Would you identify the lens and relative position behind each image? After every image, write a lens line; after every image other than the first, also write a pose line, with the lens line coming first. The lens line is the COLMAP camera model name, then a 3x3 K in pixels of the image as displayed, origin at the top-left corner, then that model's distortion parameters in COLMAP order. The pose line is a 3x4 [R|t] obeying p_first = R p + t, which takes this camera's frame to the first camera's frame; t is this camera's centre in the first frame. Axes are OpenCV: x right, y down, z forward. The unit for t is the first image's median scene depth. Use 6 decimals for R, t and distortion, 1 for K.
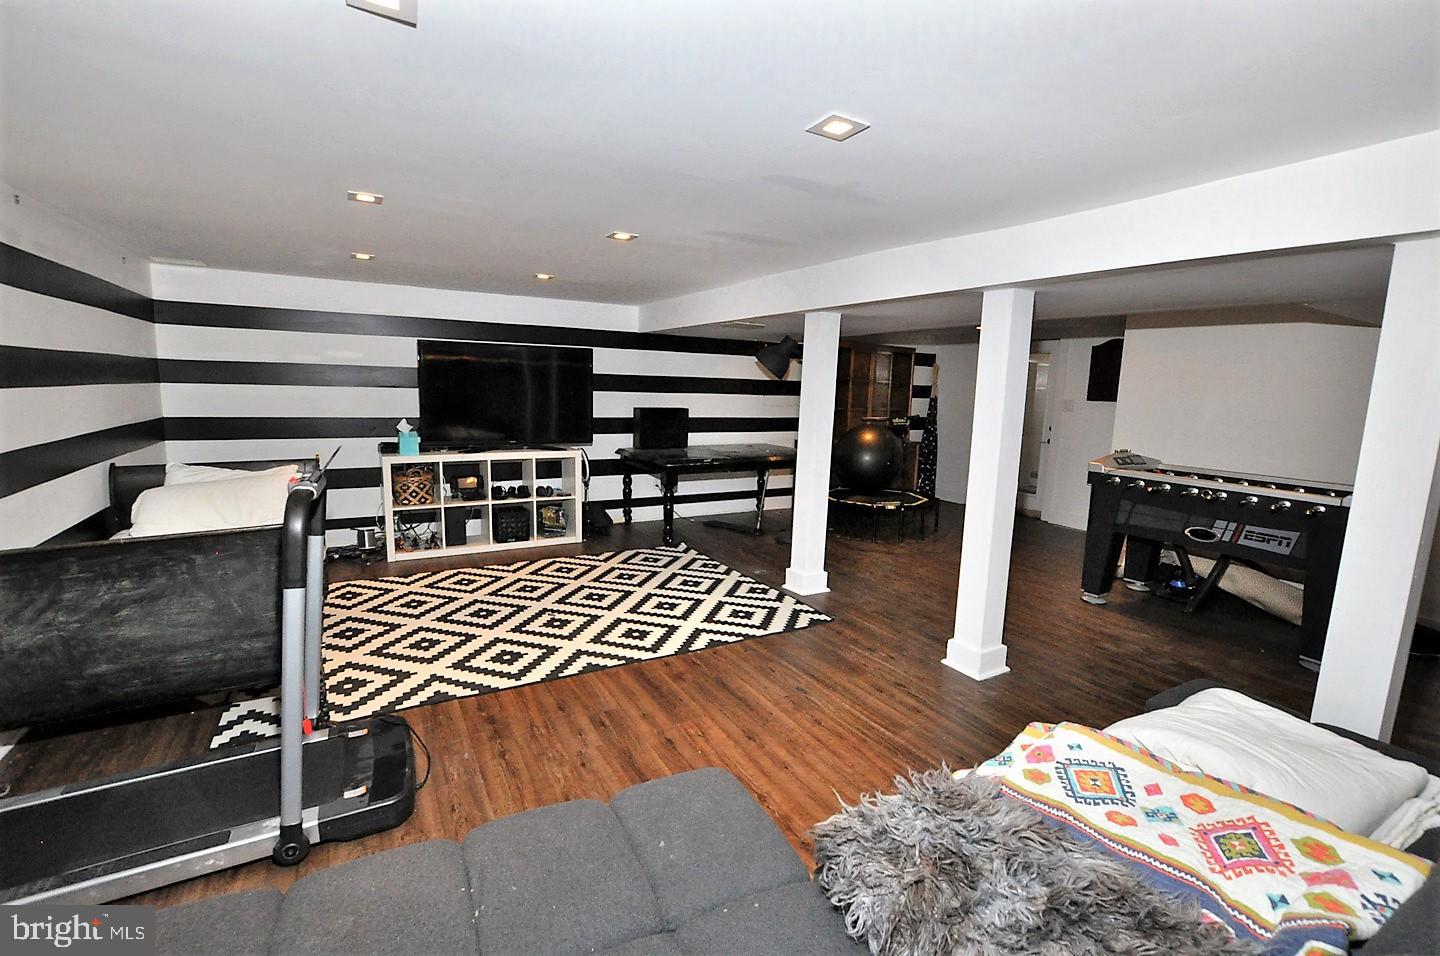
lens RADIAL K [[626.8, 0, 727.3], [0, 626.8, 475.5], [0, 0, 1]] dist [-0.024566, -0.000133]
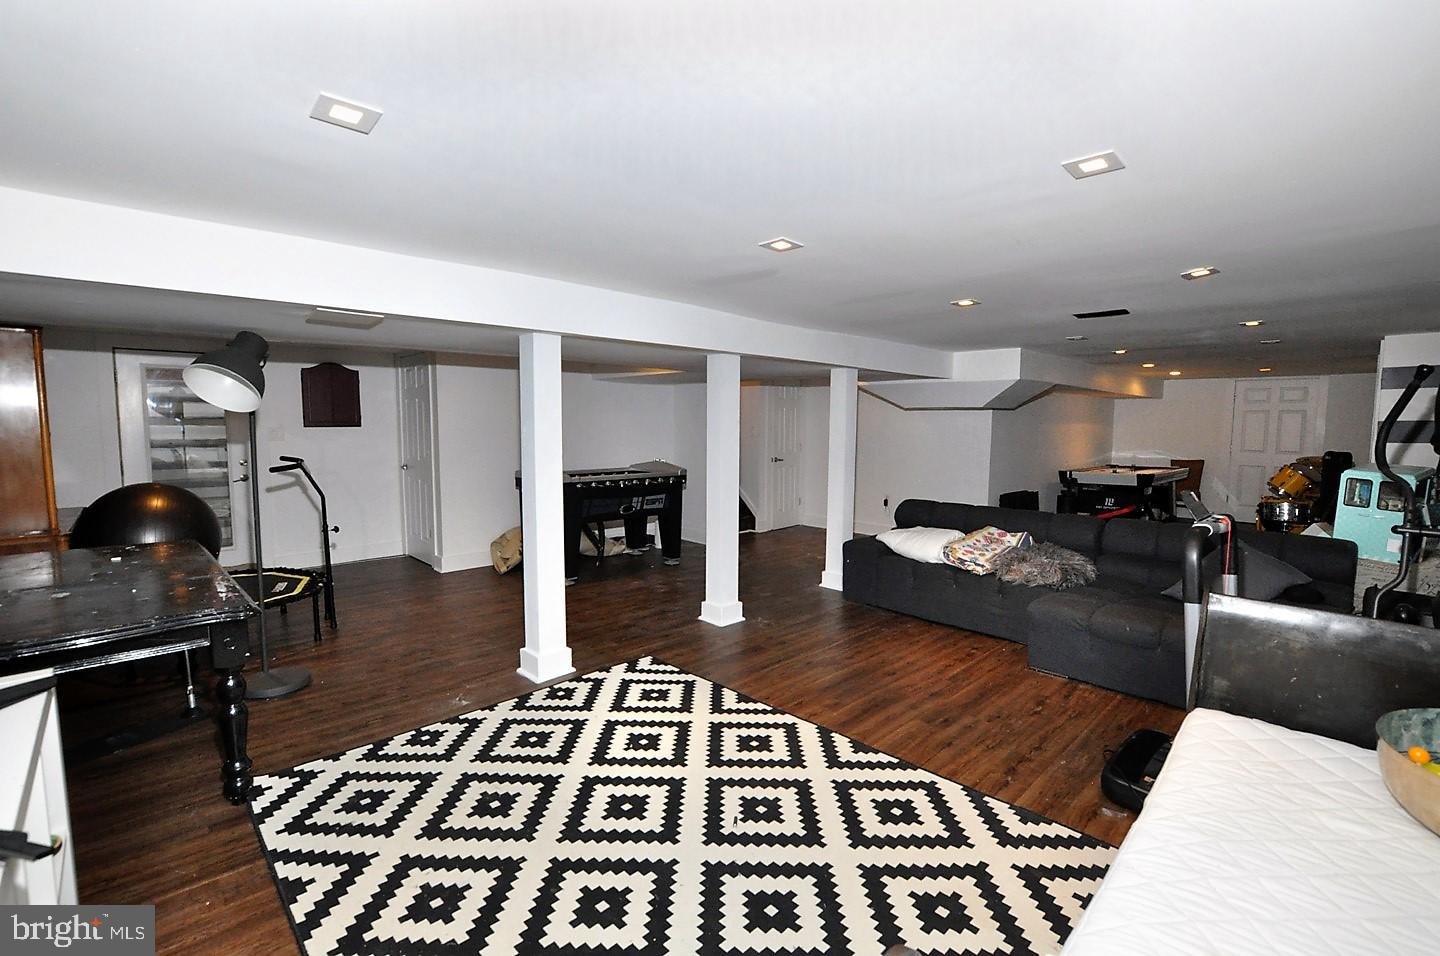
lens RADIAL K [[626.8, 0, 723.7], [0, 626.8, 480.2], [0, 0, 1]] dist [-0.024566, -0.000133]
pose [[-0.226085, -0.118190, 0.966911, -0.647793], [0.126670, 0.980617, 0.149484, -0.145735], [-0.965837, 0.156275, -0.206732, 0.867479]]
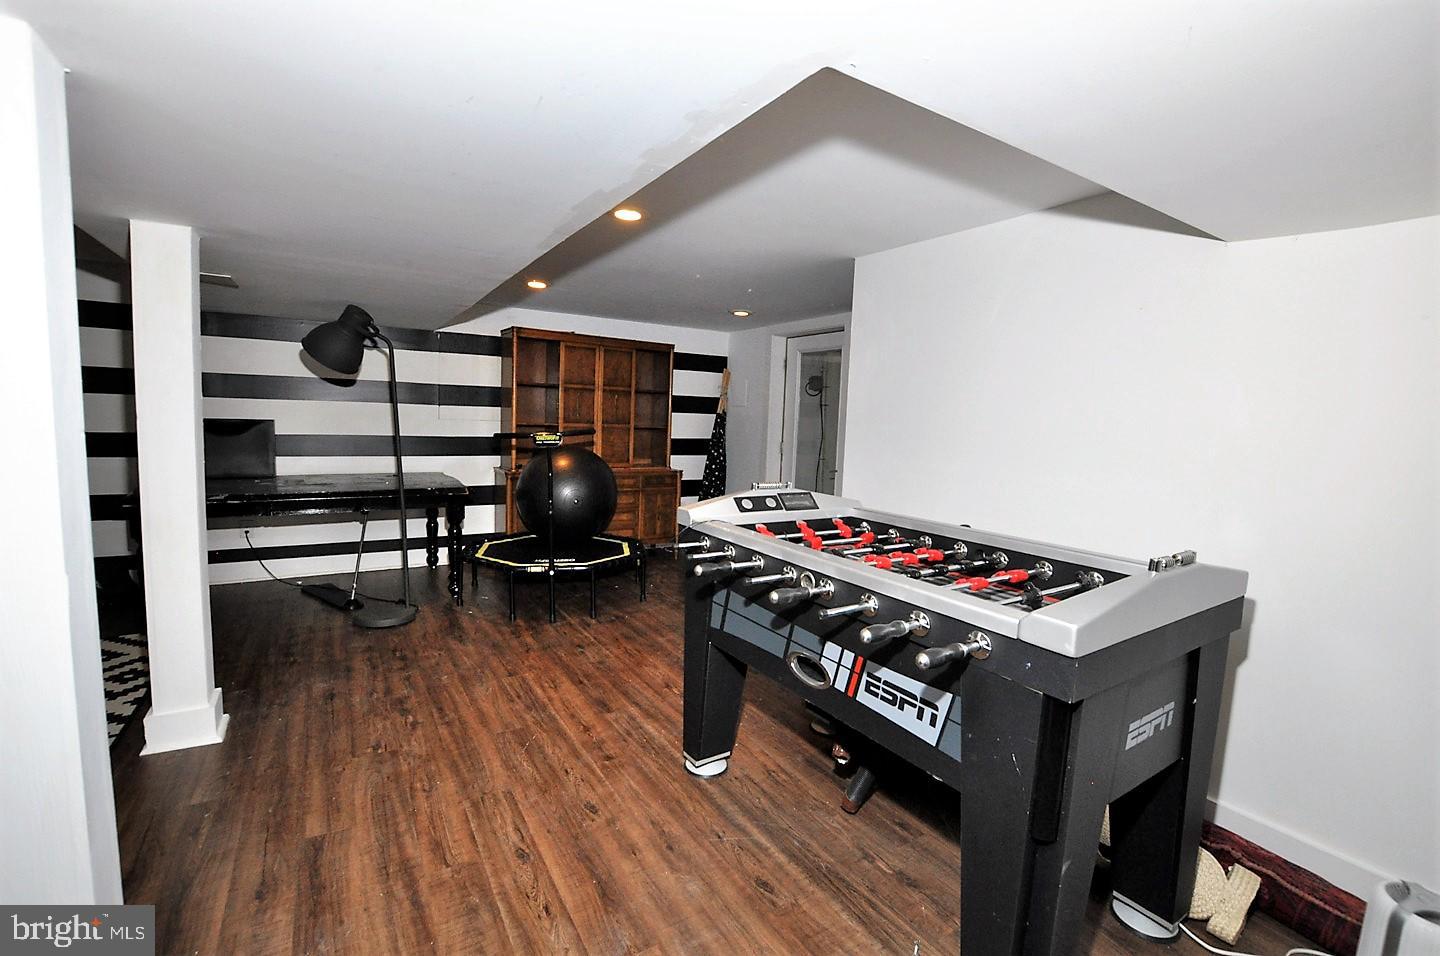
lens RADIAL K [[626.8, 0, 716.9], [0, 626.8, 481.3], [0, 0, 1]] dist [-0.024566, -0.000133]
pose [[0.999473, 0.001952, 0.032397, 0.548932], [-0.000761, 0.999326, -0.036706, -0.022431], [-0.032447, 0.036662, 0.998801, 0.424276]]
